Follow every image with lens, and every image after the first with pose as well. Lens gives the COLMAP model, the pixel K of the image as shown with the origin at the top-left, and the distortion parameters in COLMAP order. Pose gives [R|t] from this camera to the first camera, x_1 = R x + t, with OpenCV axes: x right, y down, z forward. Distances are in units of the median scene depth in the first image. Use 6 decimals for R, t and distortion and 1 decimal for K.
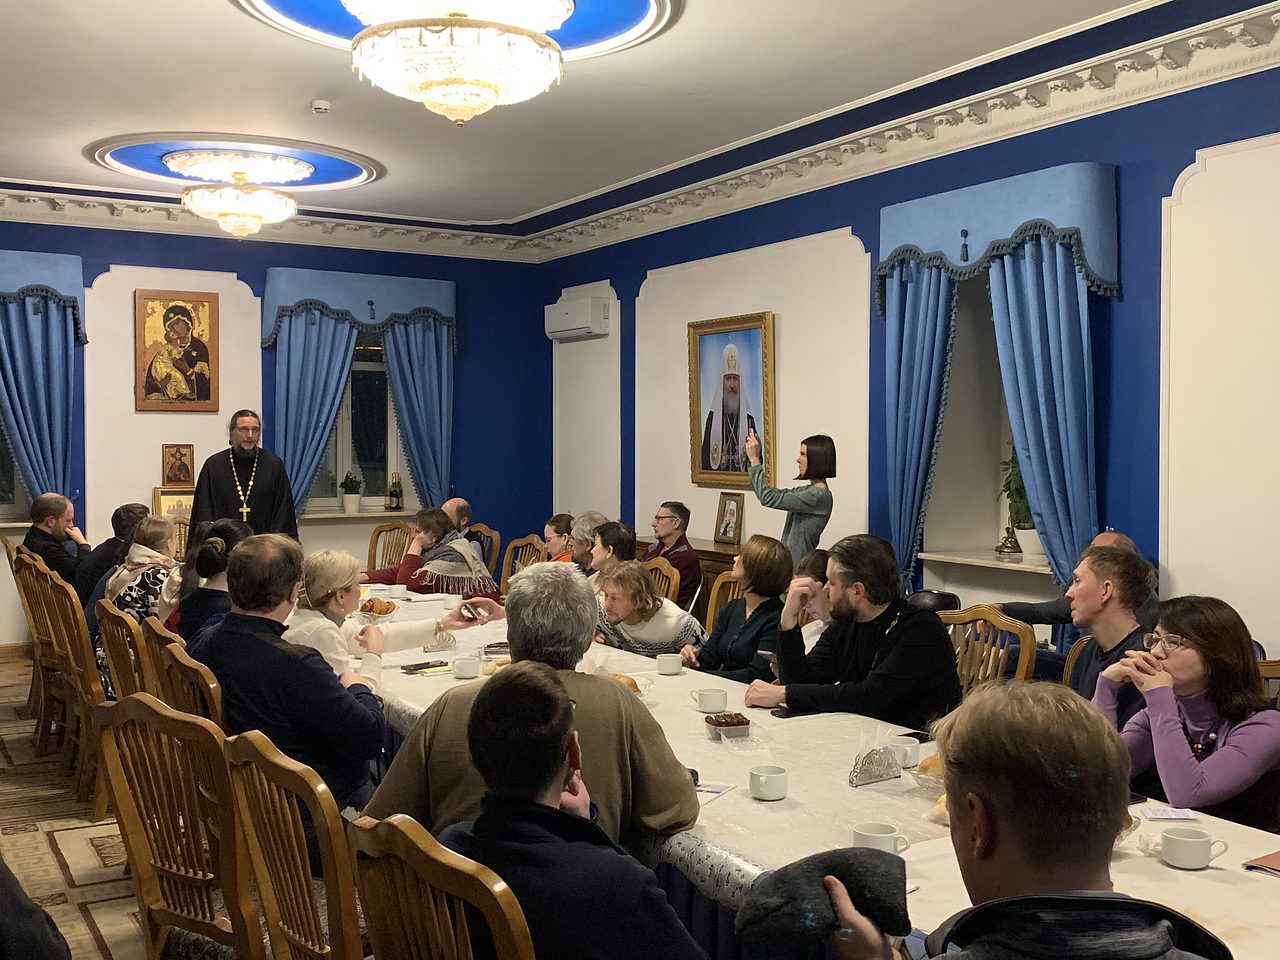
lens RADIAL K [[1352.2, 0, 654.1], [0, 1352.2, 469.7], [0, 0, 1]] dist [0.199623, -0.535465]
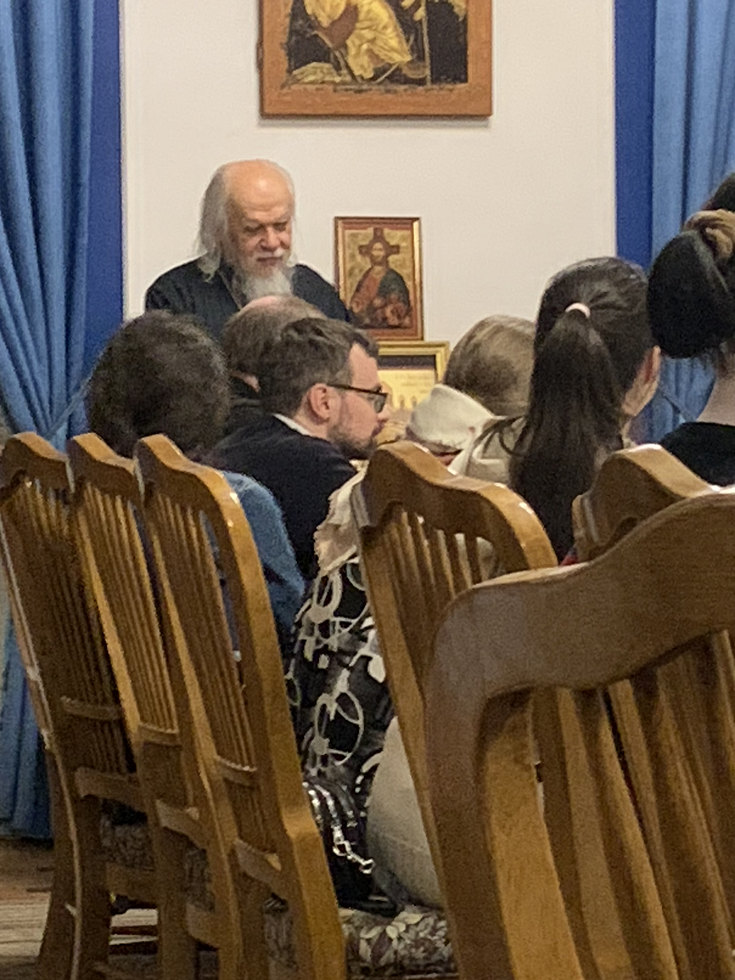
lens RADIAL K [[3641.1, 0, 367.5], [0, 3641.1, 490.0], [0, 0, 1]] dist [0.071358, 2.676118]
pose [[0.958823, -0.007528, -0.283905, -0.104450], [0.006500, 0.999968, -0.004563, 0.055402], [0.283931, 0.002529, 0.958841, 0.160006]]
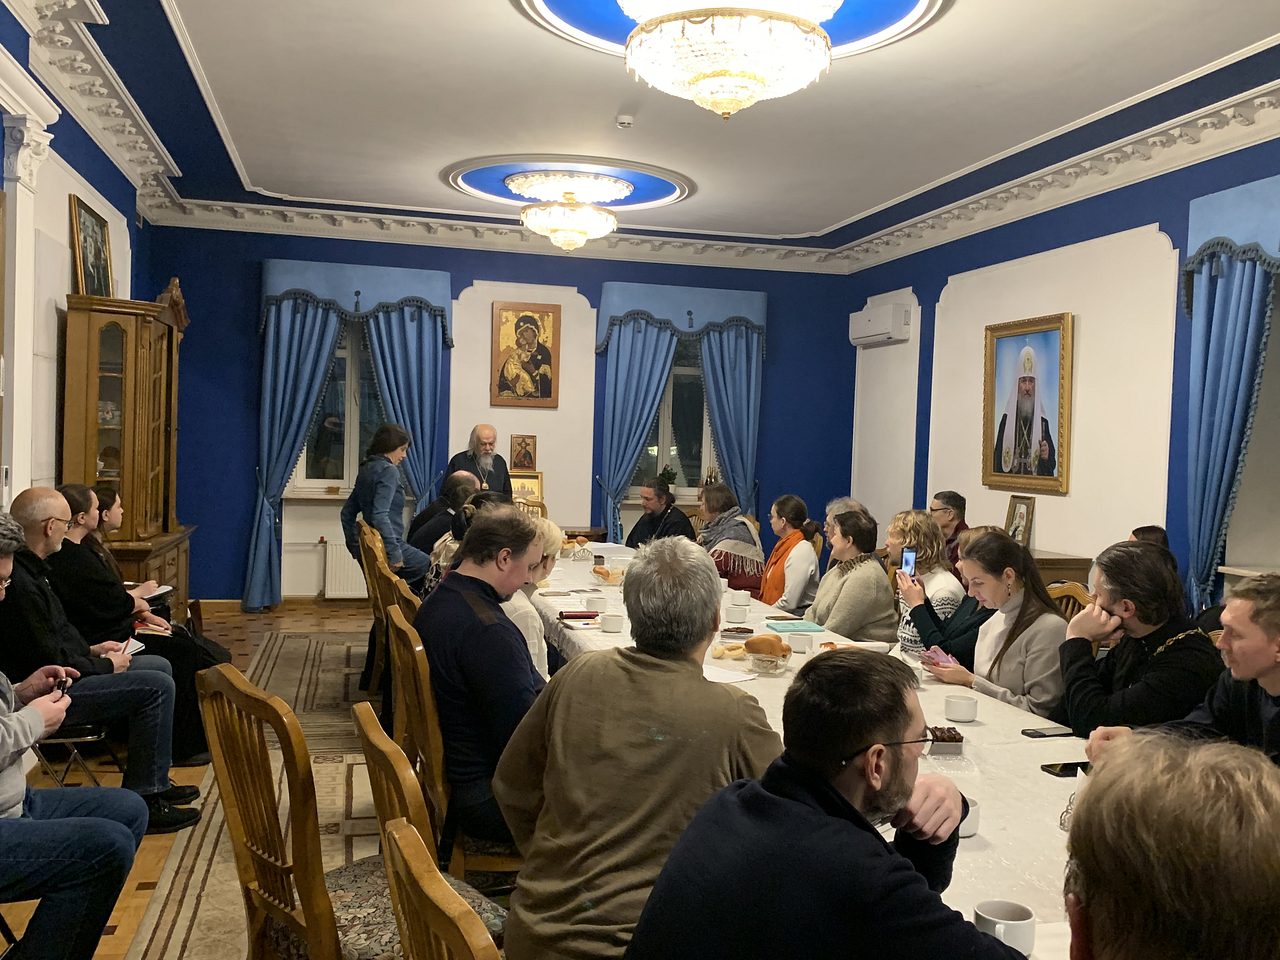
lens RADIAL K [[1174.6, 0, 637.4], [0, 1174.6, 488.5], [0, 0, 1]] dist [0.150435, -0.325032]
pose [[0.957788, 0.039392, -0.284764, 0.033678], [-0.035792, 0.999200, 0.017838, 0.005805], [0.285239, -0.006893, 0.958432, 0.076274]]
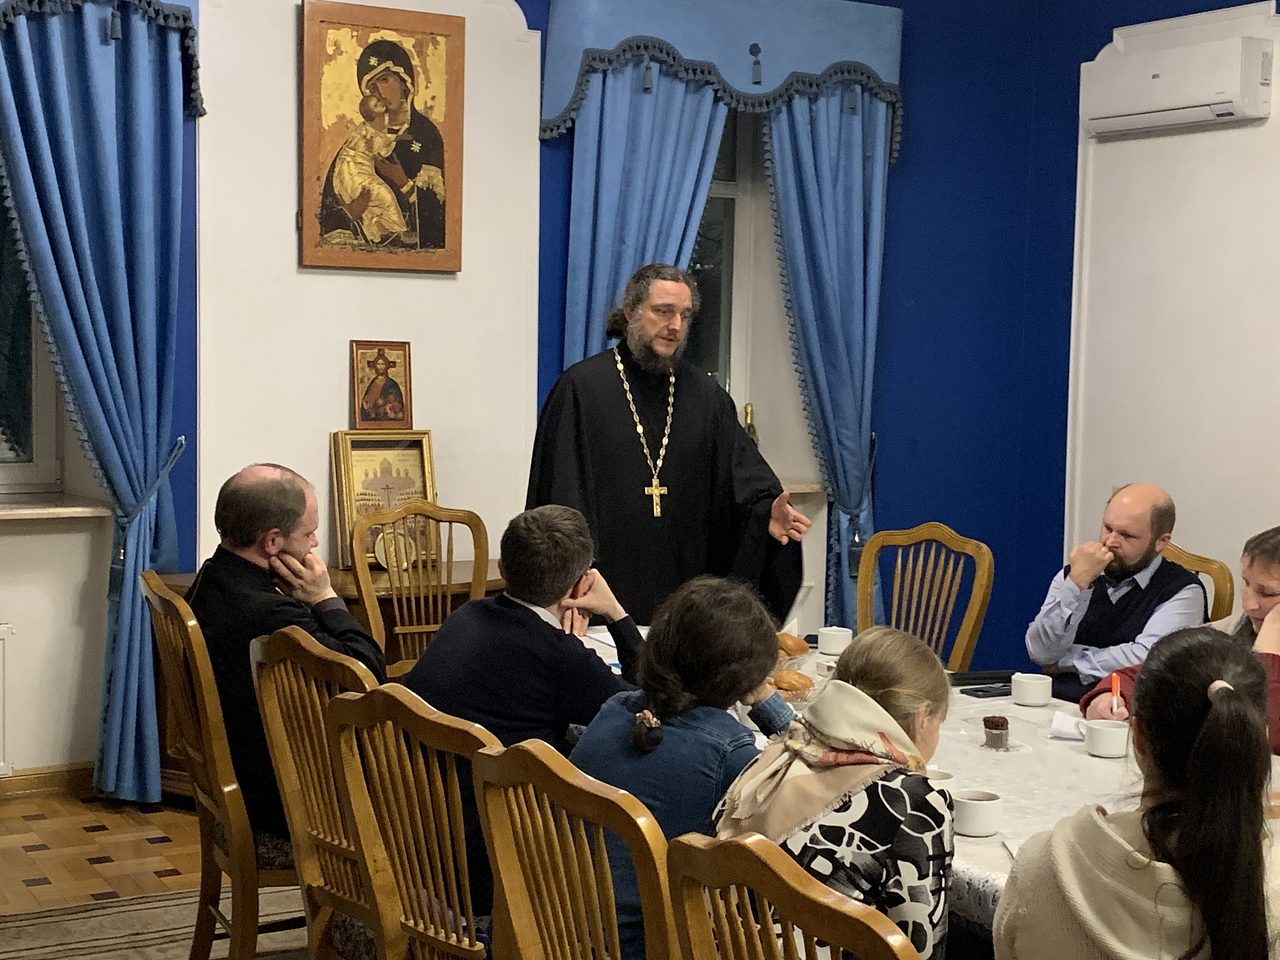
lens RADIAL K [[1836.5, 0, 649.4], [0, 1836.5, 458.5], [0, 0, 1]] dist [0.227318, -0.820463]
pose [[0.999733, 0.015095, 0.017478, -0.282887], [-0.015795, 0.999049, 0.040638, -0.005881], [-0.016848, -0.040903, 0.999021, 0.389928]]
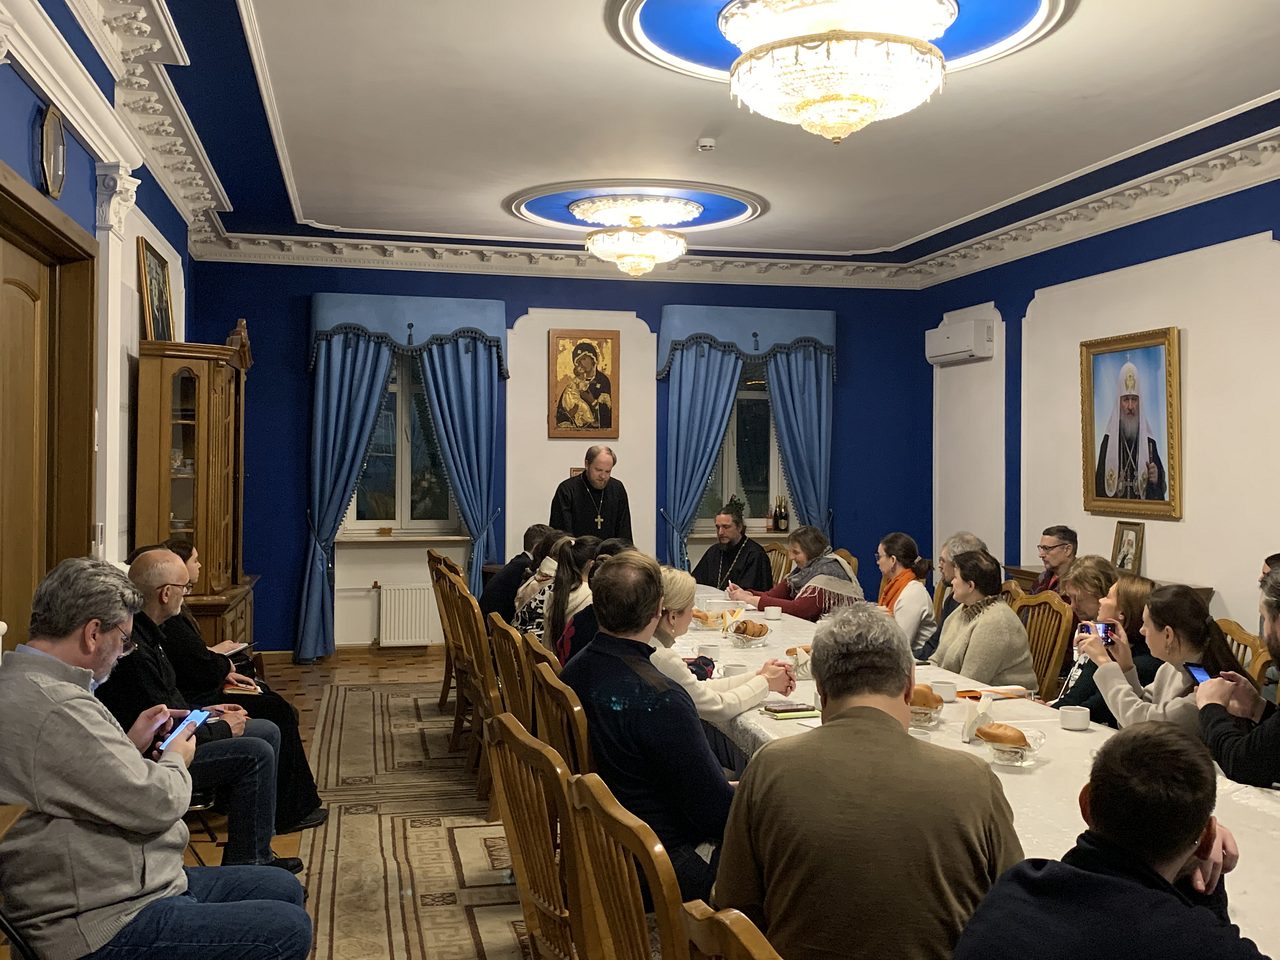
lens RADIAL K [[1252.0, 0, 633.3], [0, 1252.0, 462.2], [0, 0, 1]] dist [0.213820, -0.635663]
pose [[0.952560, 0.002552, -0.304340, -0.001651], [-0.010081, 0.999681, -0.023170, -0.000251], [0.304184, 0.025139, 0.952282, 0.055343]]
